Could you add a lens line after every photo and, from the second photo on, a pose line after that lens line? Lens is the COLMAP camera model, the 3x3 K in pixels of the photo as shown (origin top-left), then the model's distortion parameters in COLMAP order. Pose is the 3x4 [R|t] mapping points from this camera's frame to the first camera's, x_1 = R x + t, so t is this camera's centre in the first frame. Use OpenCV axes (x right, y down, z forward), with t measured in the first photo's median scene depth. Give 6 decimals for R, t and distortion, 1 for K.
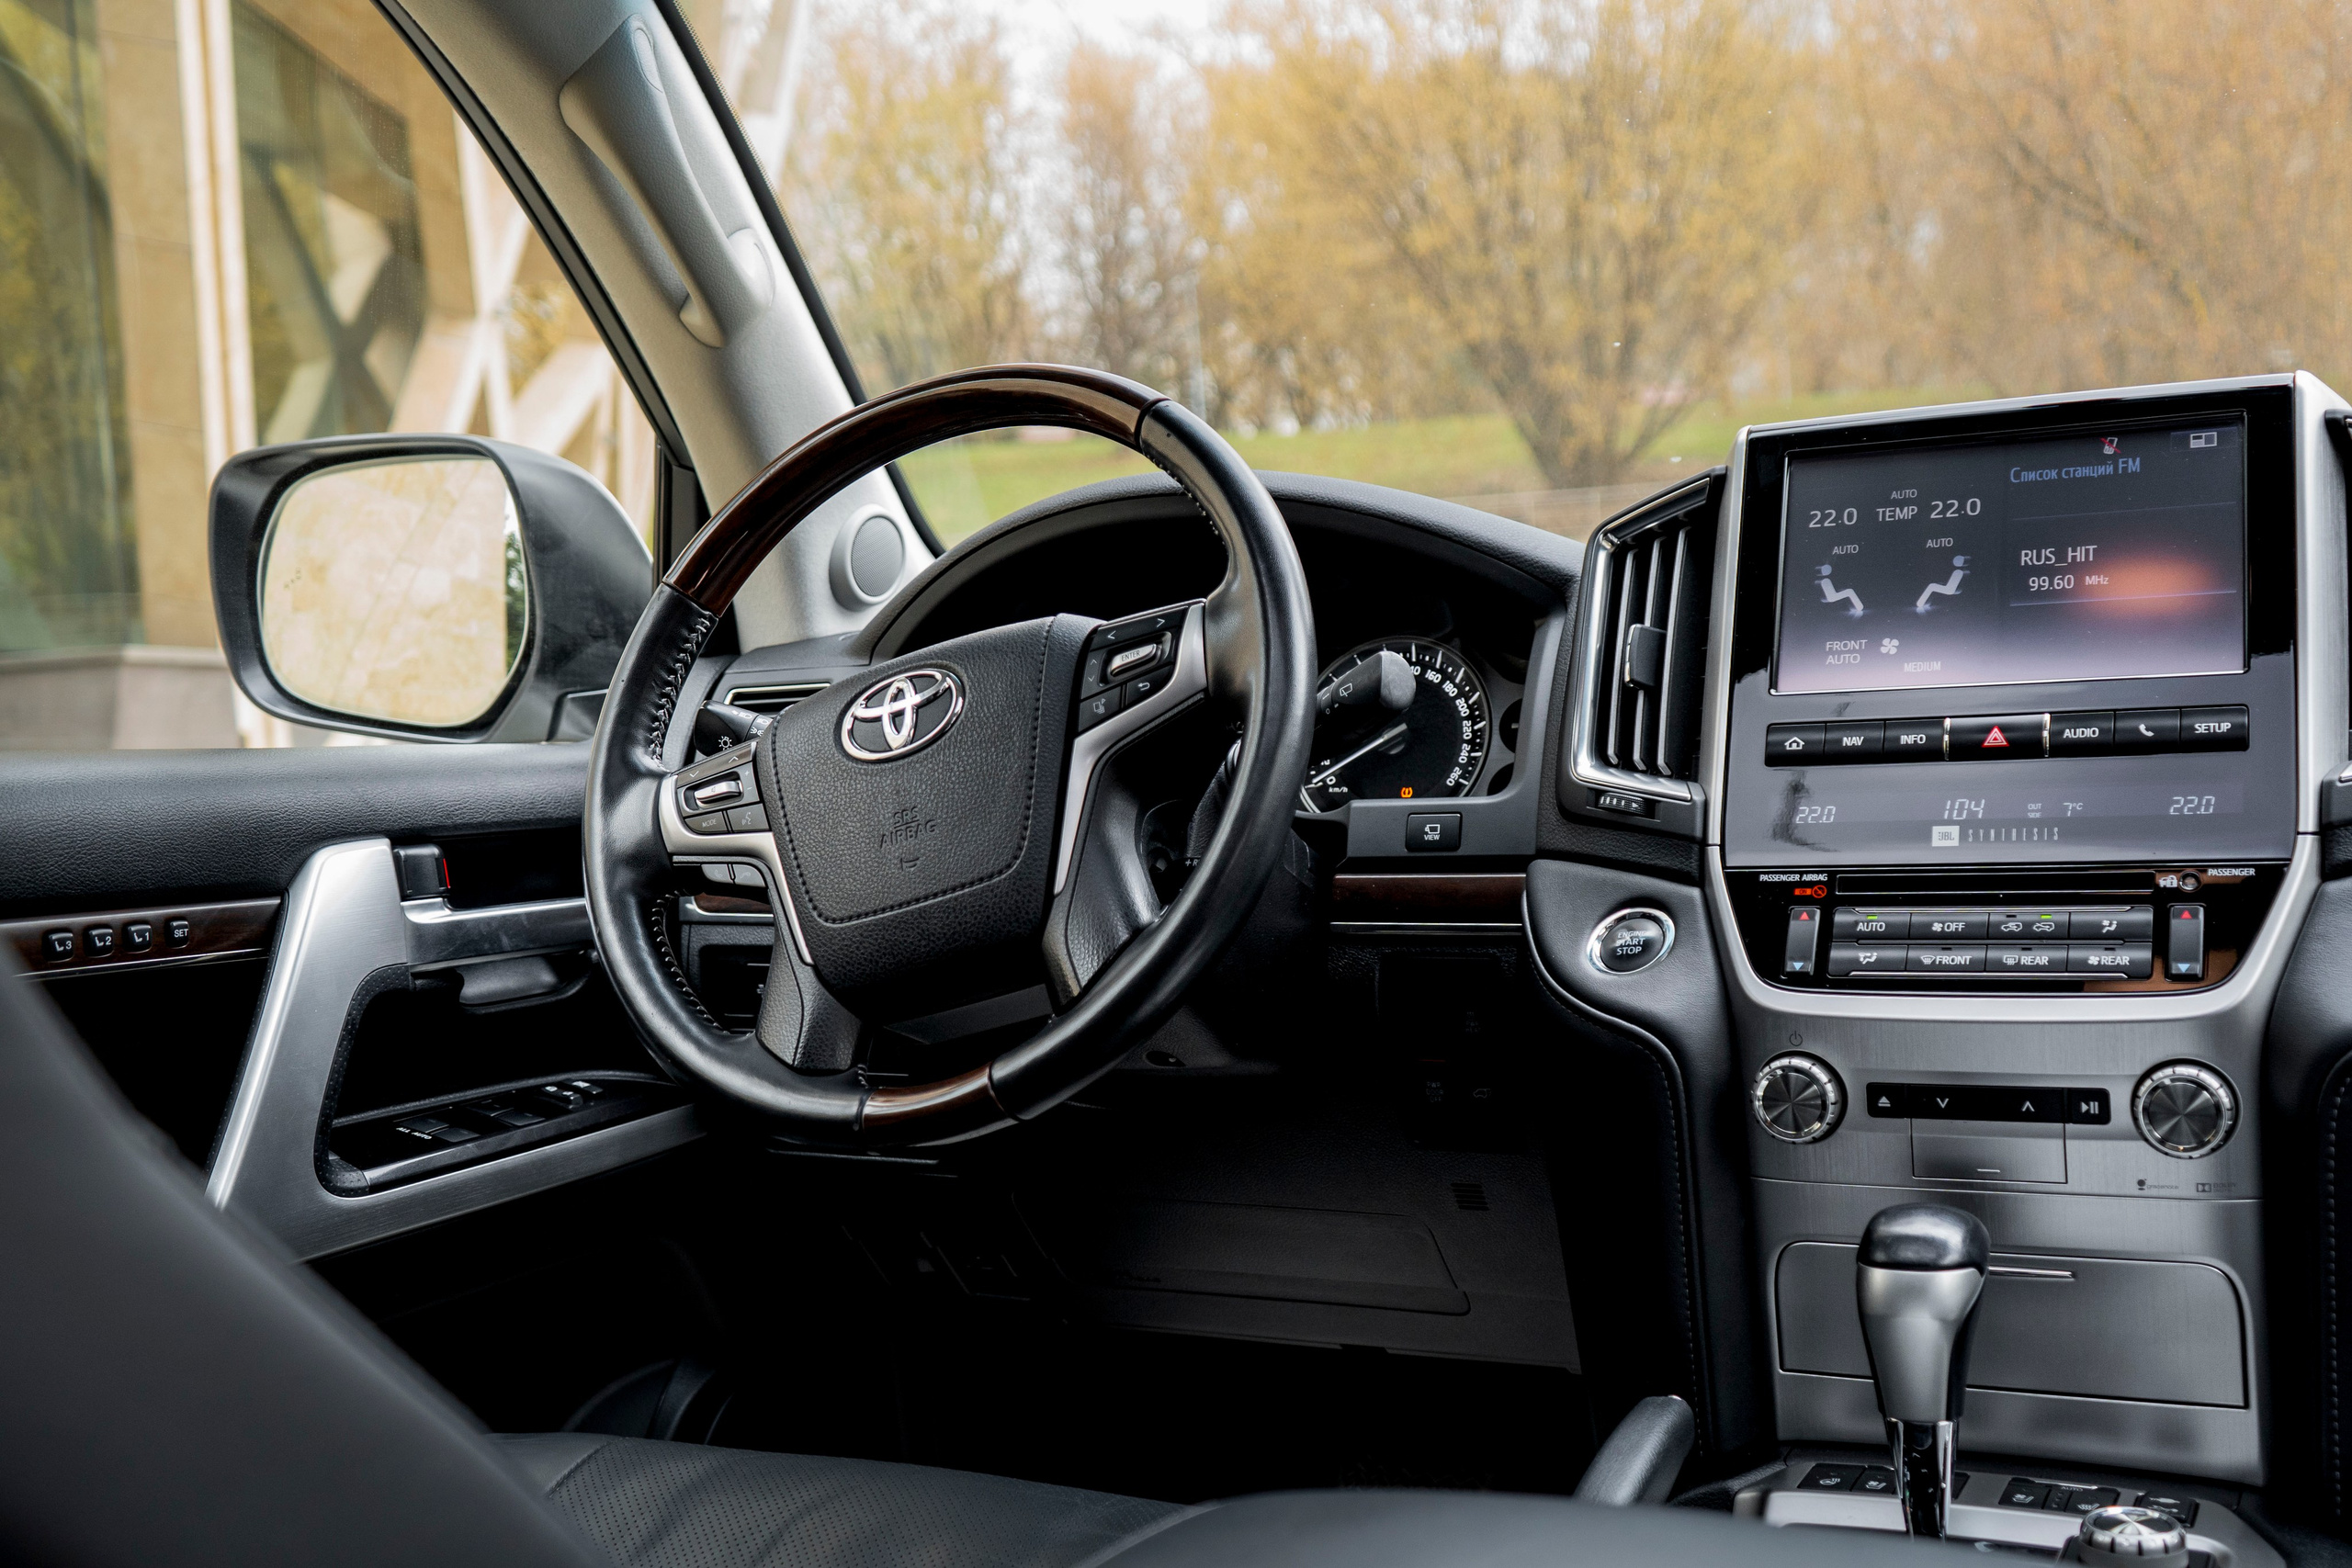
lens RADIAL K [[2474.9, 0, 1176.0], [0, 2474.9, 784.0], [0, 0, 1]] dist [-0.045509, 0.138804]
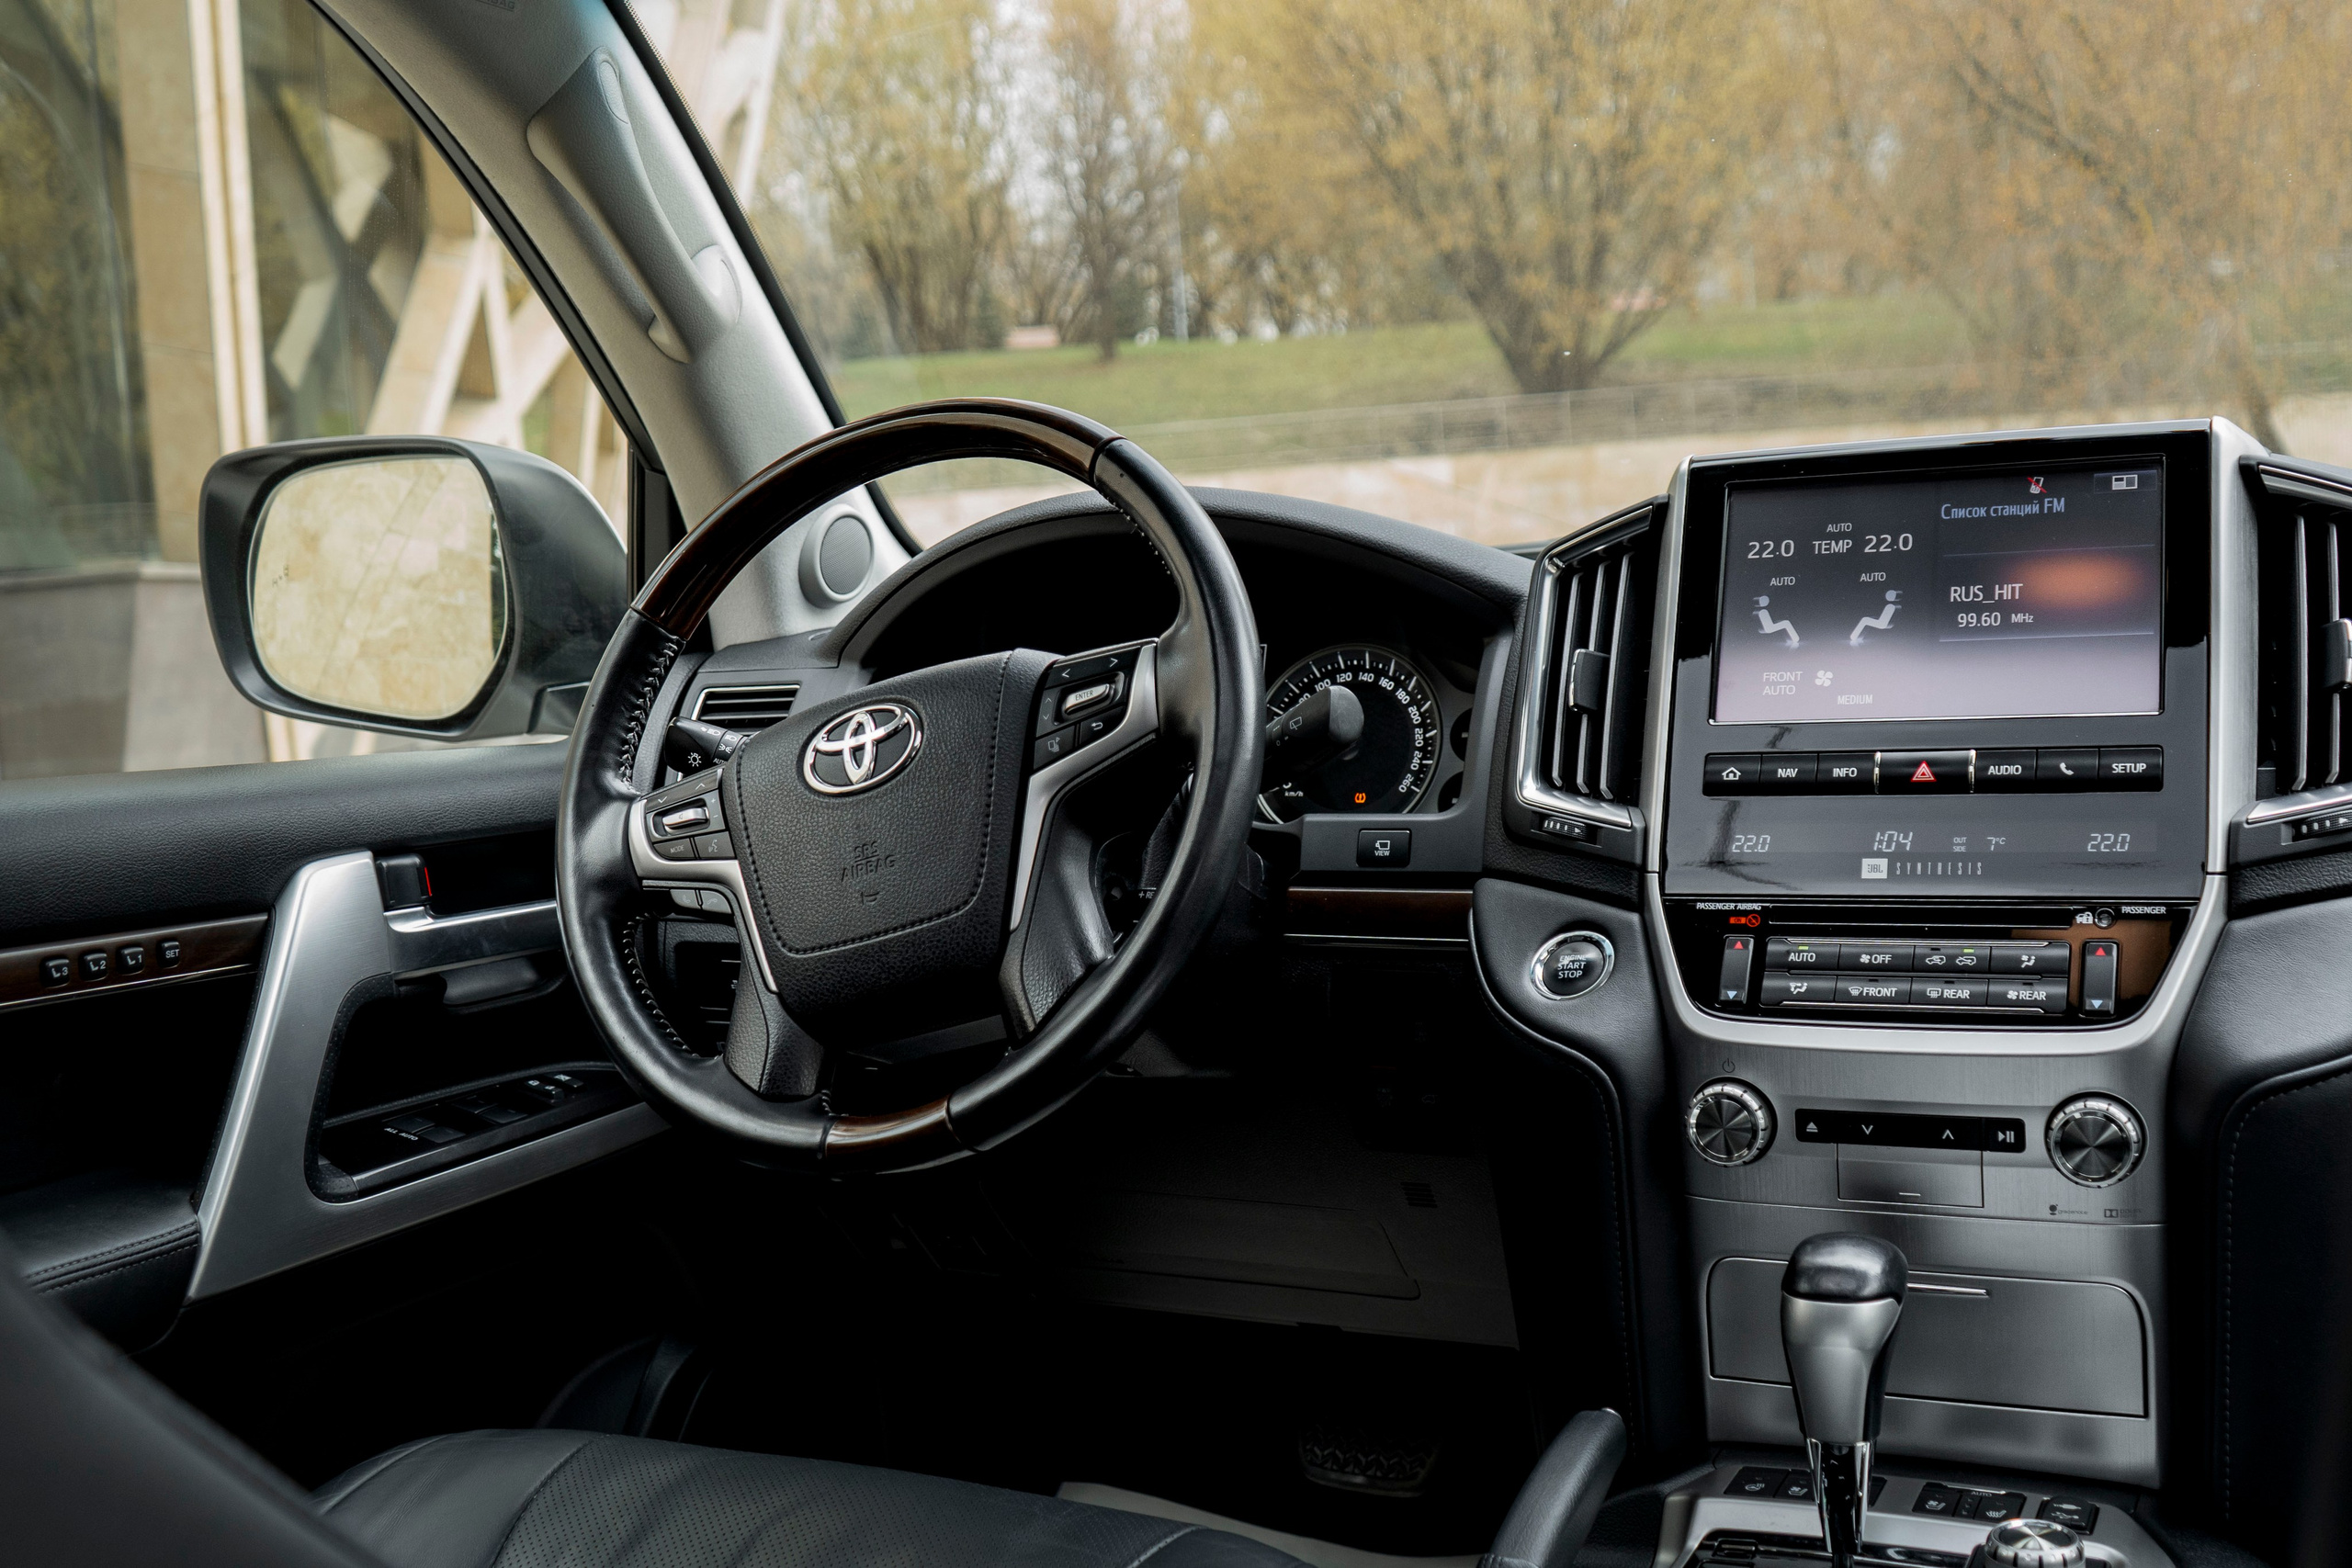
lens RADIAL K [[2402.0, 0, 1176.0], [0, 2402.0, 784.0], [0, 0, 1]] dist [-0.098001, 0.128785]
pose [[0.999975, -0.003175, 0.006328, 0.012875], [0.002889, 0.998995, 0.044732, -0.057686], [-0.006464, -0.044713, 0.998979, 0.006453]]
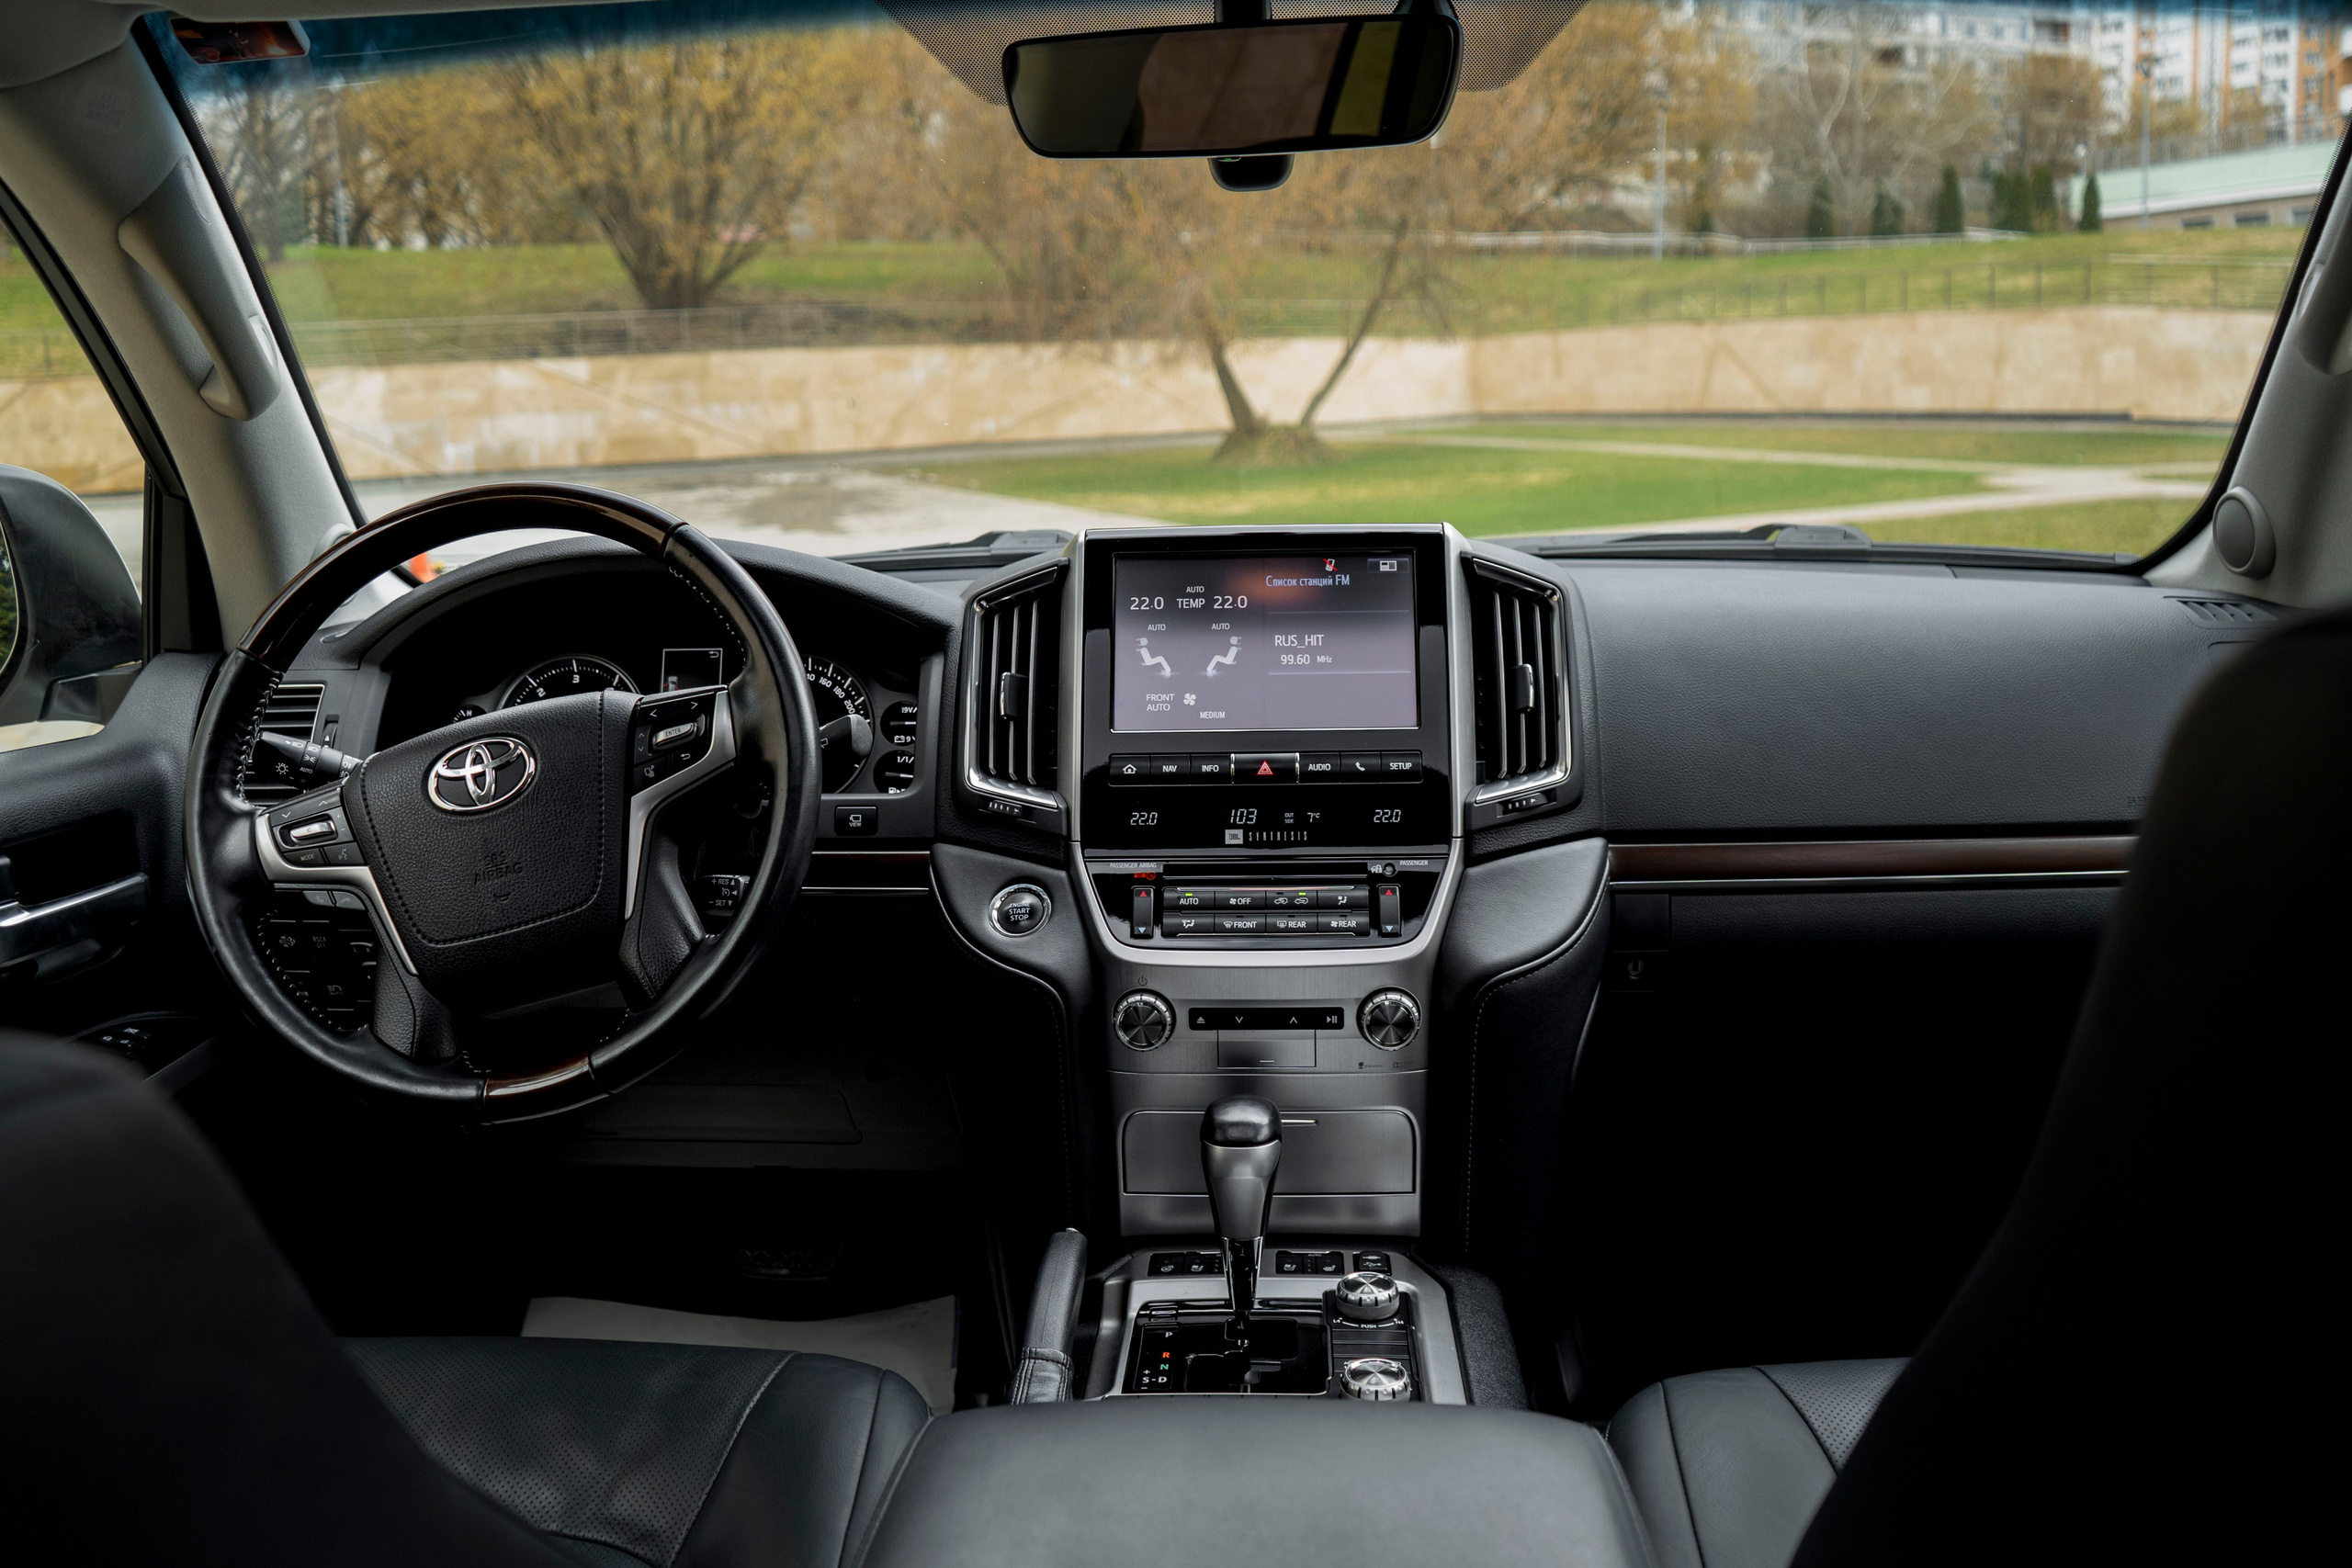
lens RADIAL K [[1938.3, 0, 1176.0], [0, 1938.3, 784.0], [0, 0, 1]] dist [-0.113215, 0.092428]
pose [[0.911505, -0.042218, 0.409117, -0.188523], [-0.010691, 0.991950, 0.126182, -0.151554], [-0.411150, -0.119389, 0.903716, -0.033142]]
